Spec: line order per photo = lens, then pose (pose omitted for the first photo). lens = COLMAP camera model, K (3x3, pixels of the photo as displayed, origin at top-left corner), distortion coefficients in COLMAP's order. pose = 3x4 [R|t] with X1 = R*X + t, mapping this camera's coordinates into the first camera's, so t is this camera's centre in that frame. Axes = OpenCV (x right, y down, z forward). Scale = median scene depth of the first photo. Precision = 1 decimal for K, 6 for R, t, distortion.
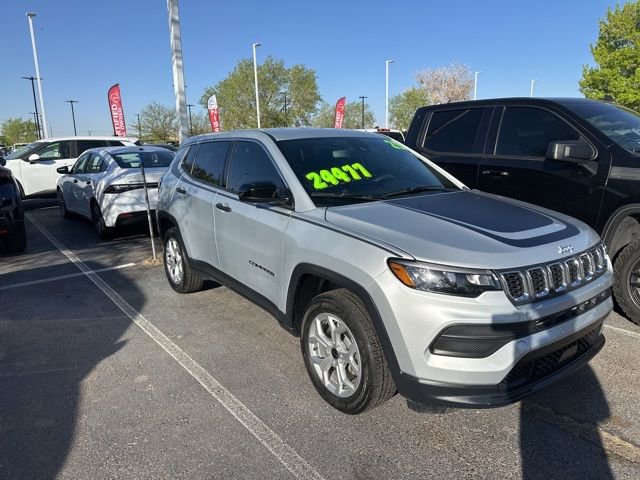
lens RADIAL K [[448.5, 0, 322.0], [0, 448.5, 247.2], [0, 0, 1]] dist [0.042199, -0.052214]
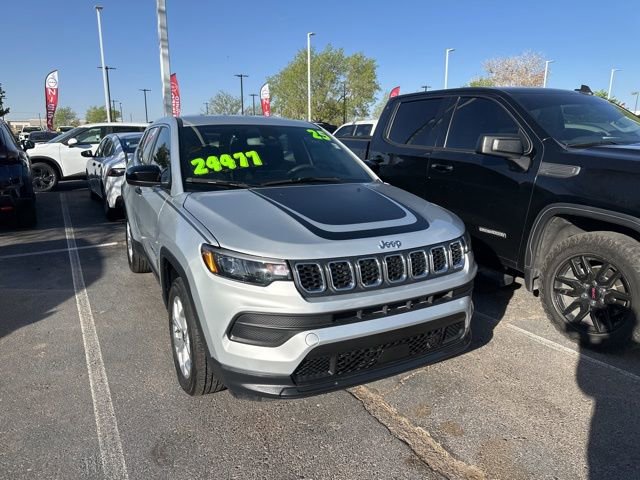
lens RADIAL K [[448.5, 0, 325.4], [0, 448.5, 247.9], [0, 0, 1]] dist [0.042199, -0.052214]
pose [[0.990026, 0.052485, -0.130746, 0.313786], [-0.049750, 0.998471, 0.024093, -0.002726], [0.131811, -0.017348, 0.991123, 0.017509]]
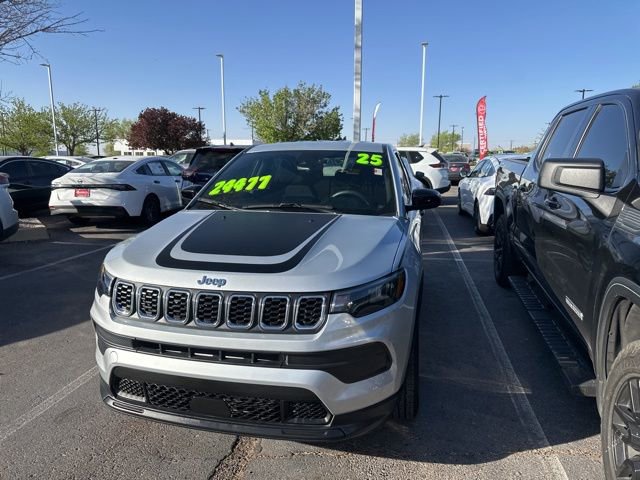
lens RADIAL K [[448.5, 0, 314.2], [0, 448.5, 239.6], [0, 0, 1]] dist [0.042199, -0.052214]
pose [[0.640904, 0.154405, -0.751932, 0.776588], [-0.180384, 0.982425, 0.047986, -0.090786], [0.746126, 0.104882, 0.657492, 0.340521]]
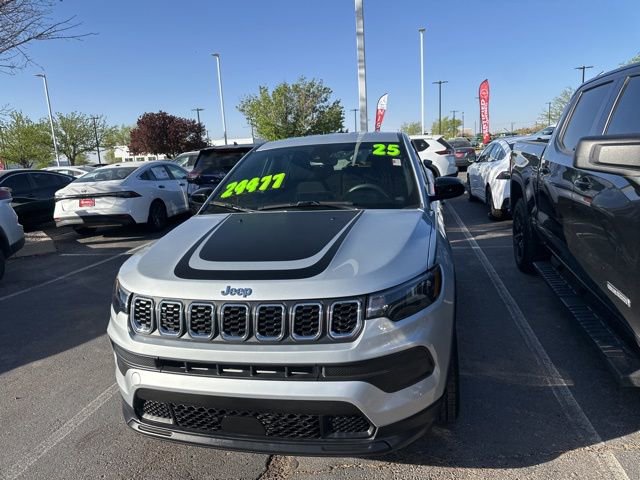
lens RADIAL K [[448.5, 0, 320.5], [0, 448.5, 239.3], [0, 0, 1]] dist [0.042199, -0.052214]
pose [[0.649239, 0.122718, -0.750619, 0.731239], [-0.119074, 0.991128, 0.059048, -0.091956], [0.751206, 0.051043, 0.658091, 0.346635]]
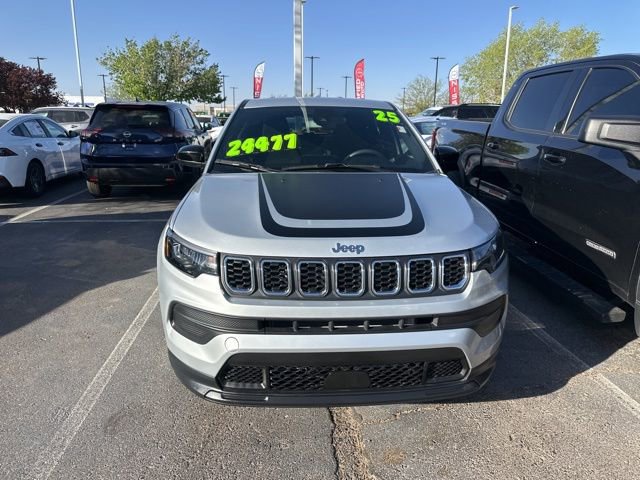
lens RADIAL K [[448.5, 0, 322.1], [0, 448.5, 239.0], [0, 0, 1]] dist [0.042199, -0.052214]
pose [[0.843460, 0.159861, -0.512855, 0.538252], [-0.140125, 0.987117, 0.077239, -0.040126], [0.518595, 0.006716, 0.854994, 0.179208]]
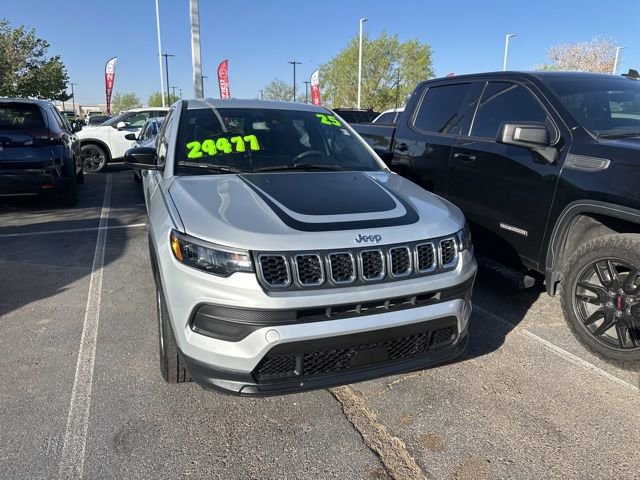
lens RADIAL K [[448.5, 0, 321.7], [0, 448.5, 241.8], [0, 0, 1]] dist [0.042199, -0.052214]
pose [[0.965509, 0.098115, -0.241175, 0.395571], [-0.089927, 0.994942, 0.044752, -0.012114], [0.244346, -0.021520, 0.969449, 0.071881]]
